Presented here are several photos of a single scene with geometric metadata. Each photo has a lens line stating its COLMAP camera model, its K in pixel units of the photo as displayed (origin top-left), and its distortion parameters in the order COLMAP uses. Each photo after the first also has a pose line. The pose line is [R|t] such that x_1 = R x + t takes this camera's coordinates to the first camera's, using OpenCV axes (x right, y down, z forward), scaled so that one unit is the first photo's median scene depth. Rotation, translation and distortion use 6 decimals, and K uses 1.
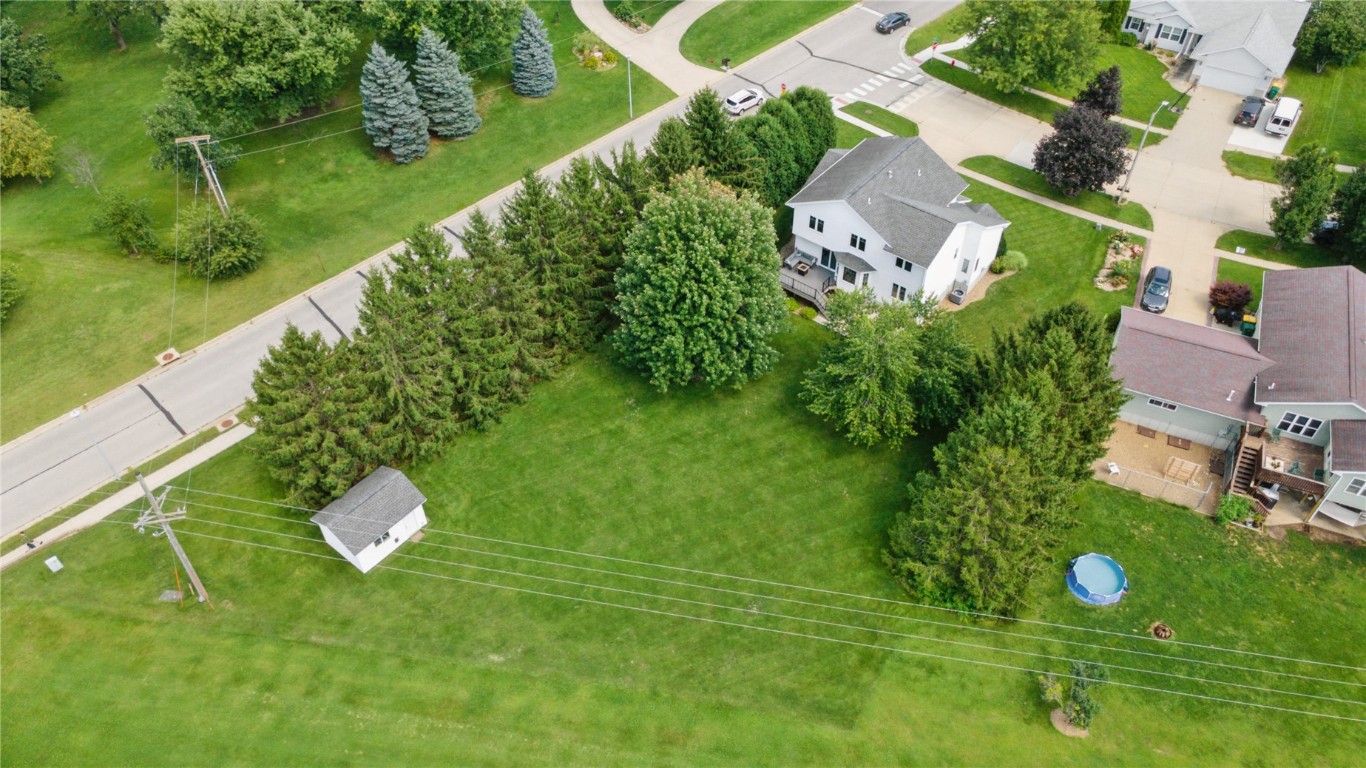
lens RADIAL K [[967.8, 0, 694.8], [0, 967.8, 383.8], [0, 0, 1]] dist [0.041140, 0.000975]
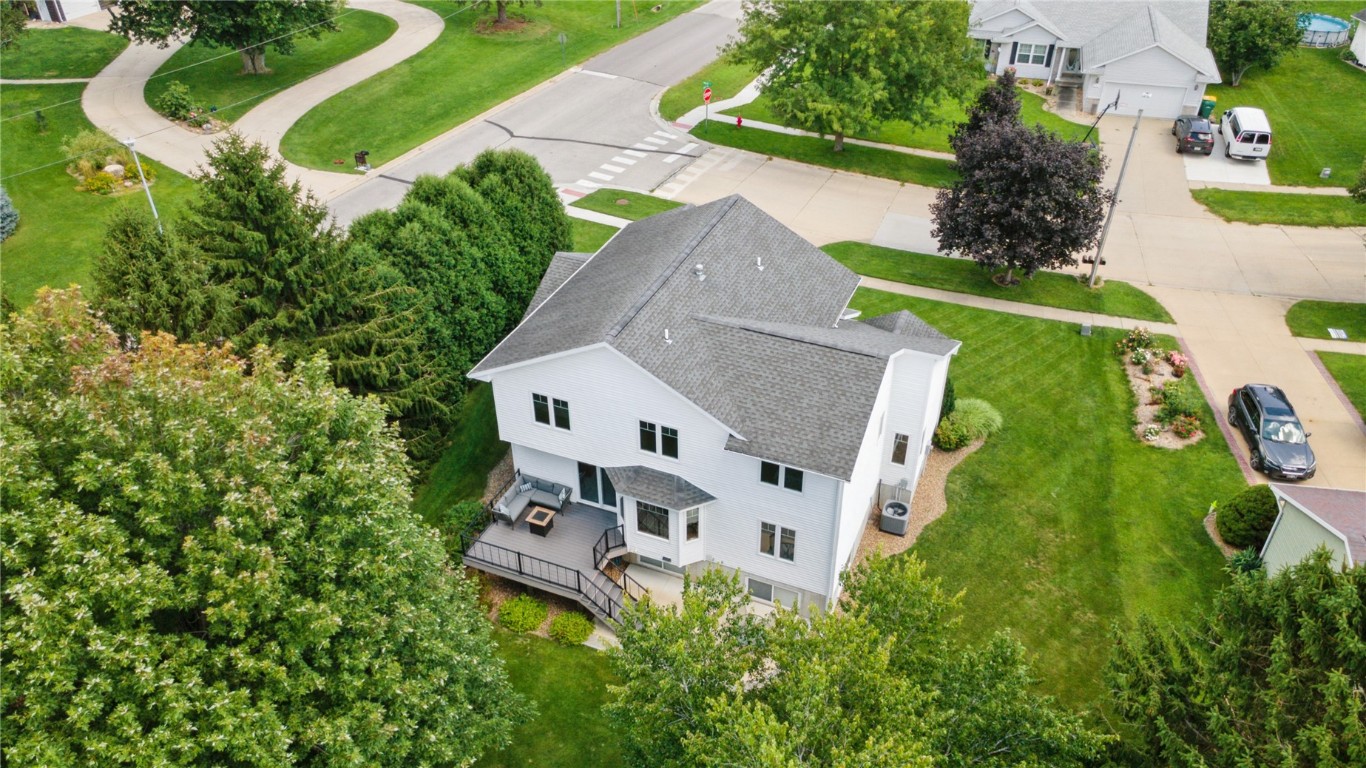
lens RADIAL K [[967.8, 0, 694.8], [0, 967.8, 383.8], [0, 0, 1]] dist [0.041140, 0.000975]
pose [[0.960627, -0.156645, 0.229475, 0.085928], [0.195369, 0.968078, -0.157021, -0.093402], [-0.197553, 0.195671, 0.960565, 0.553976]]
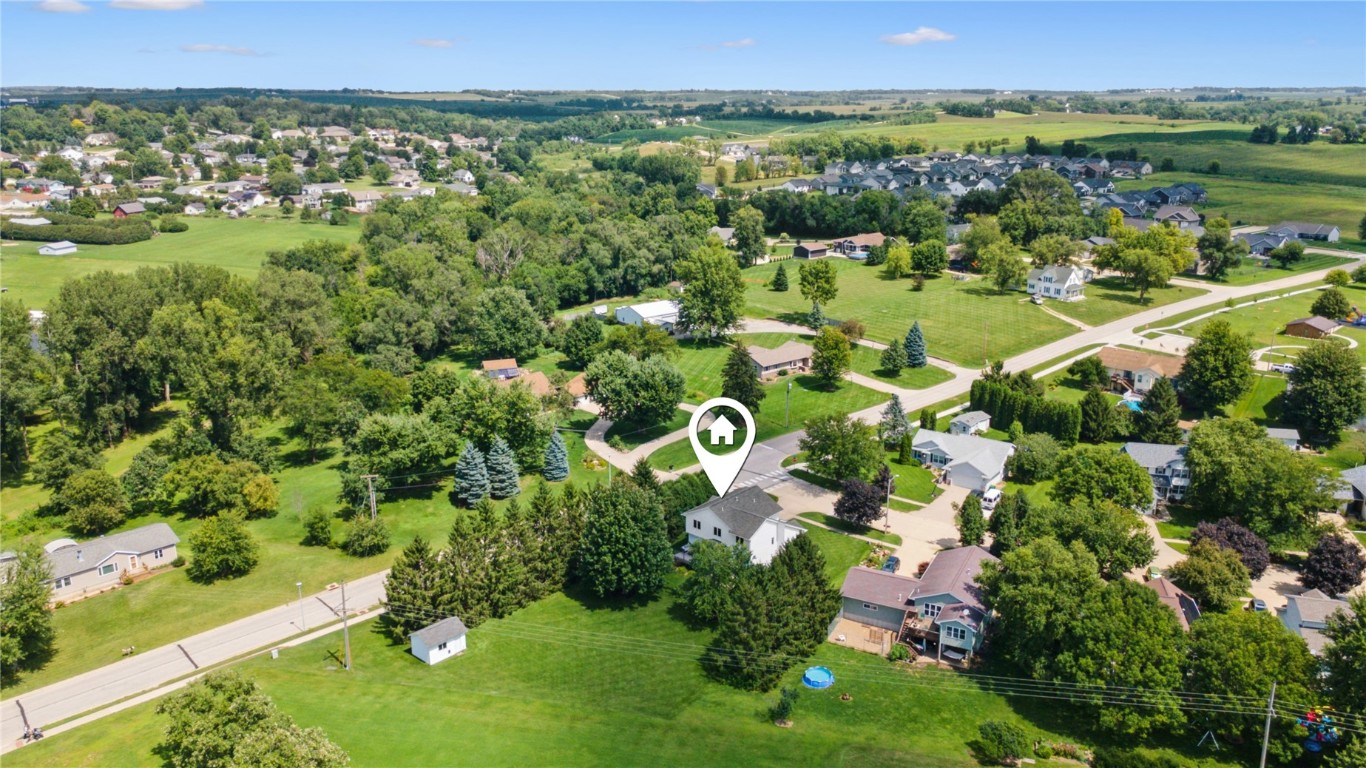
lens RADIAL K [[1012.2, 0, 687.4], [0, 1012.2, 441.9], [0, 0, 1]] dist [0.054501, 0.000332]
pose [[0.998150, 0.022329, -0.056550, 0.198150], [-0.045317, 0.893314, -0.447143, 0.511612], [0.040533, 0.448879, 0.892673, -0.714424]]
